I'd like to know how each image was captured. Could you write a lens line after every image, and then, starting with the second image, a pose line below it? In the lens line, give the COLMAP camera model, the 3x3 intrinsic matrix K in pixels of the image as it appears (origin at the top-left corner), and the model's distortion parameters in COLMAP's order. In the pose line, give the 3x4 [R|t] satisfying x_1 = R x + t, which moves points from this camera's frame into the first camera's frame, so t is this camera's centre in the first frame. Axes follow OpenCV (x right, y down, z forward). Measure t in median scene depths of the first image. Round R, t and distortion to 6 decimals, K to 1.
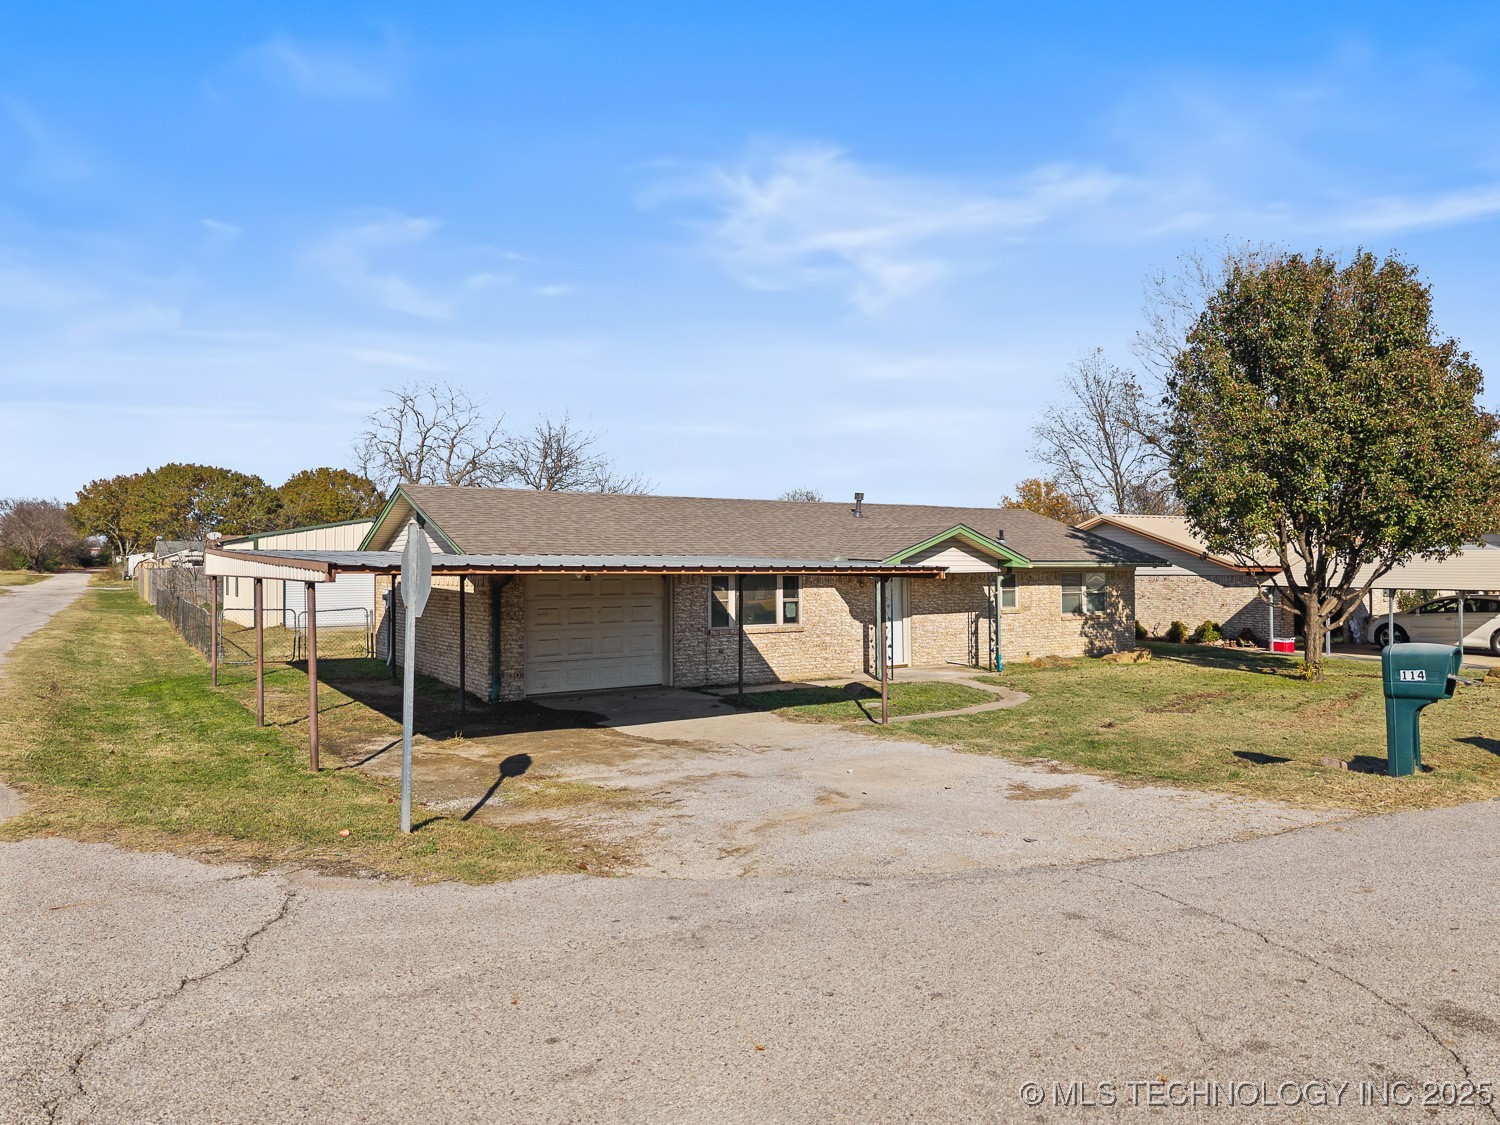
lens RADIAL K [[1017.7, 0, 751.9], [0, 1017.7, 586.3], [0, 0, 1]] dist [0.042383, -0.051726]
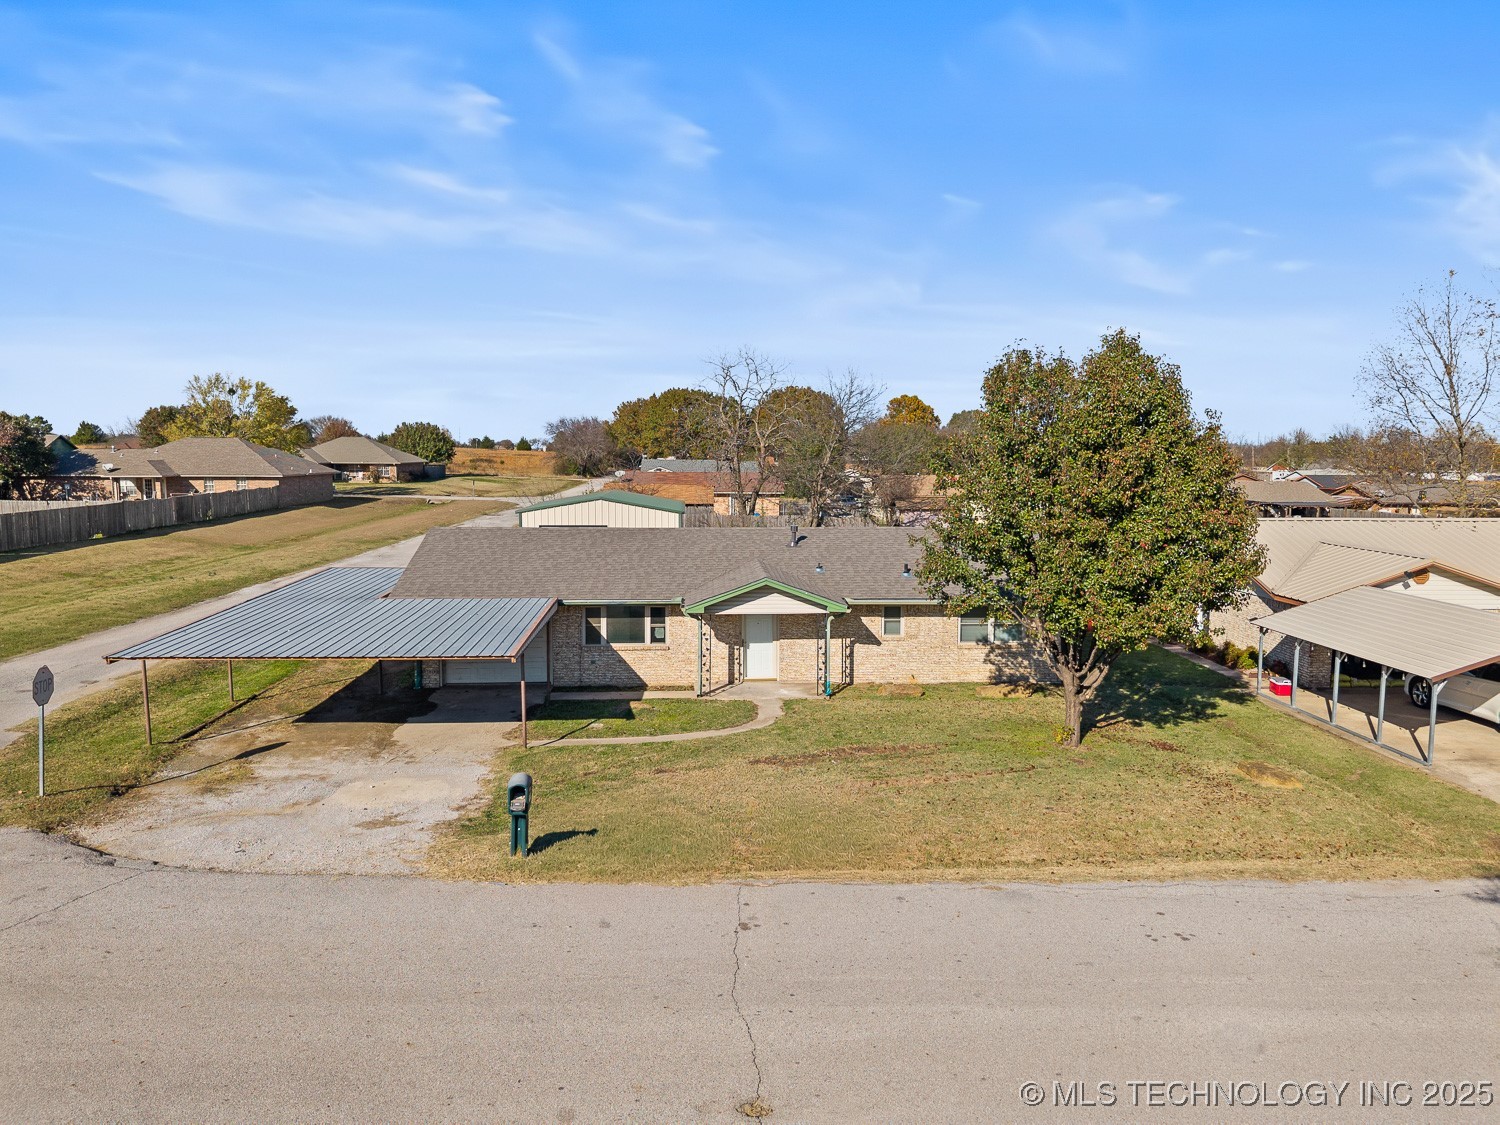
lens RADIAL K [[1007.9, 0, 750.0], [0, 1007.9, 562.5], [0, 0, 1]] dist [0.080055, -0.087070]
pose [[0.869934, 0.060773, -0.489410, 0.737853], [-0.016766, 0.995449, 0.093810, -0.182393], [0.492884, -0.073403, 0.866993, -0.056685]]
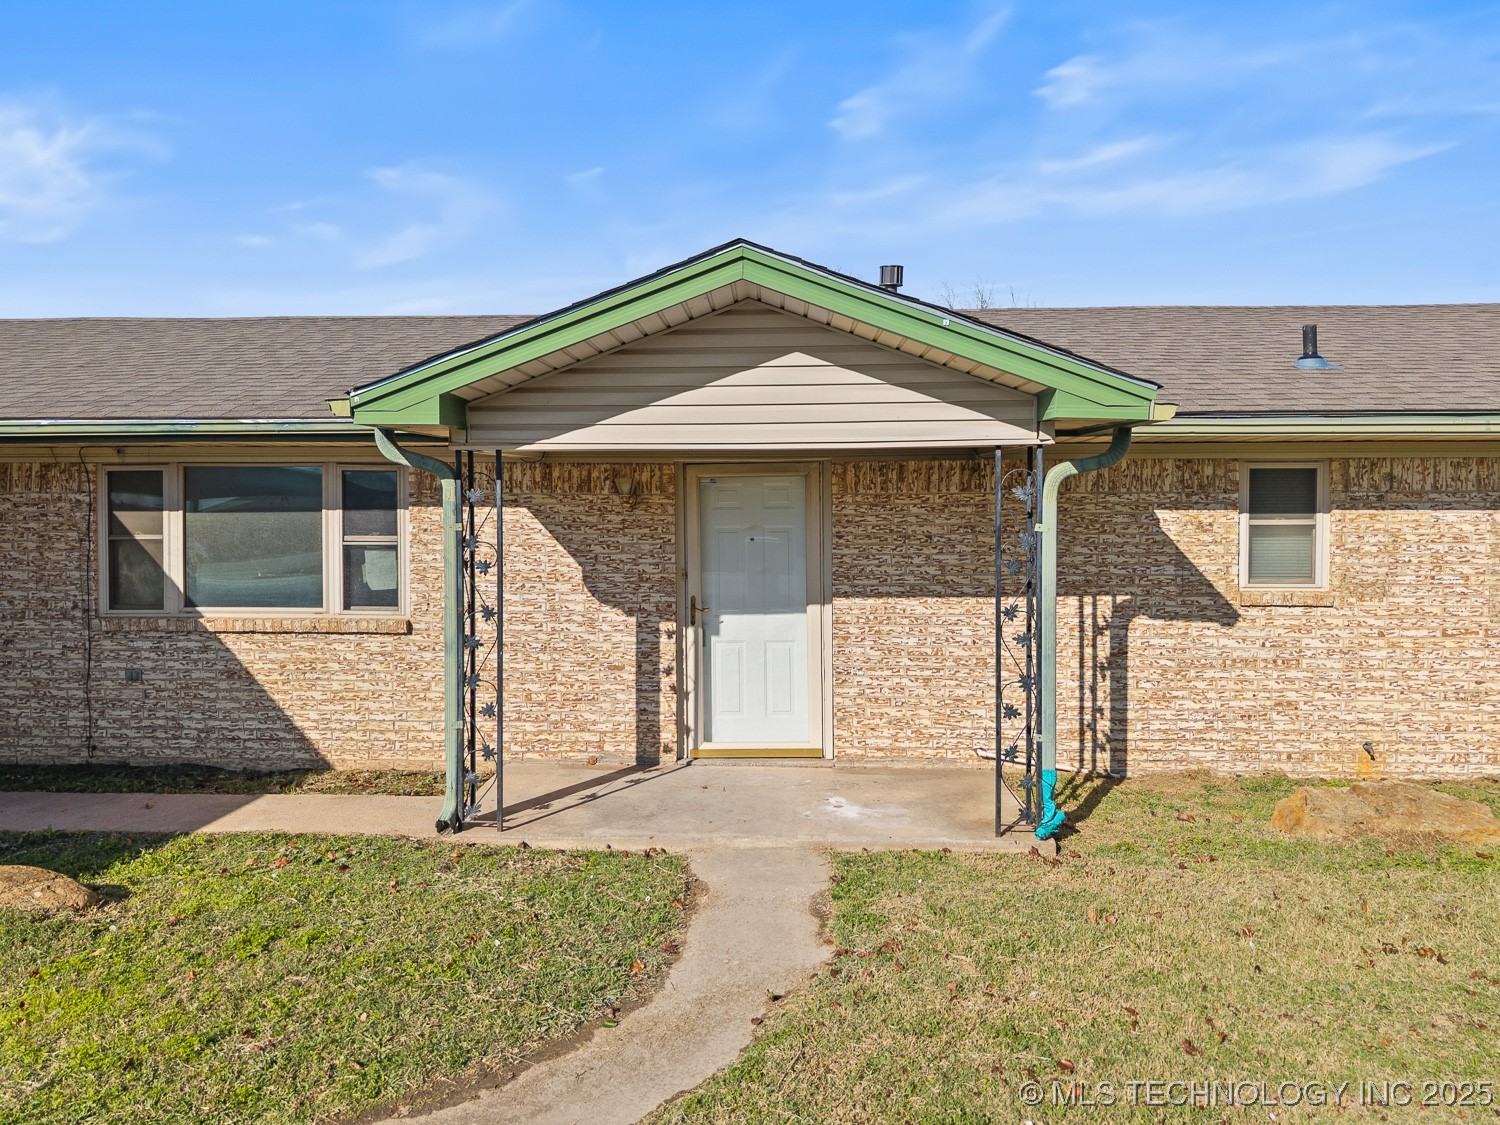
lens RADIAL K [[1034.3, 0, 753.9], [0, 1034.3, 550.6], [0, 0, 1]] dist [-0.004769, -0.005825]
pose [[0.816472, 0.025364, -0.576827, 0.332963], [-0.011638, 0.999555, 0.027480, 0.005590], [0.577267, -0.015724, 0.816404, 0.754677]]
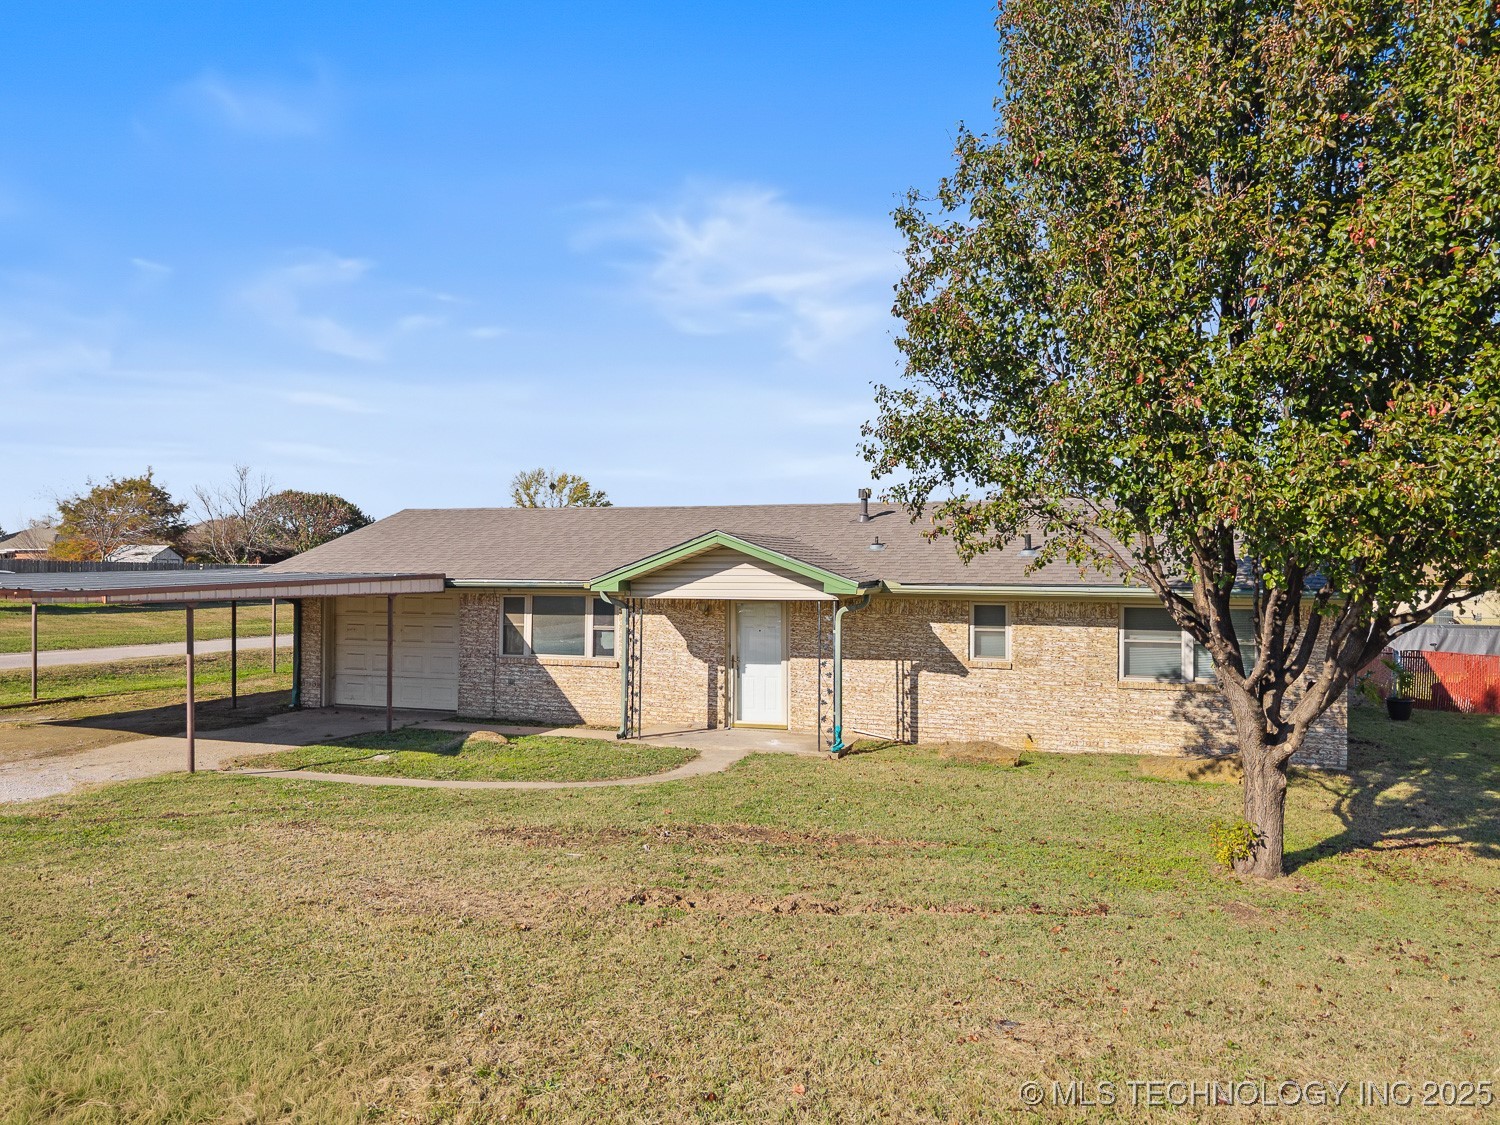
lens RADIAL K [[1017.7, 0, 751.9], [0, 1017.7, 586.3], [0, 0, 1]] dist [0.042383, -0.051726]
pose [[0.633687, 0.014884, -0.773446, 0.718776], [-0.025423, 0.999676, -0.001591, -0.021021], [0.773172, 0.020671, 0.633860, 0.545724]]
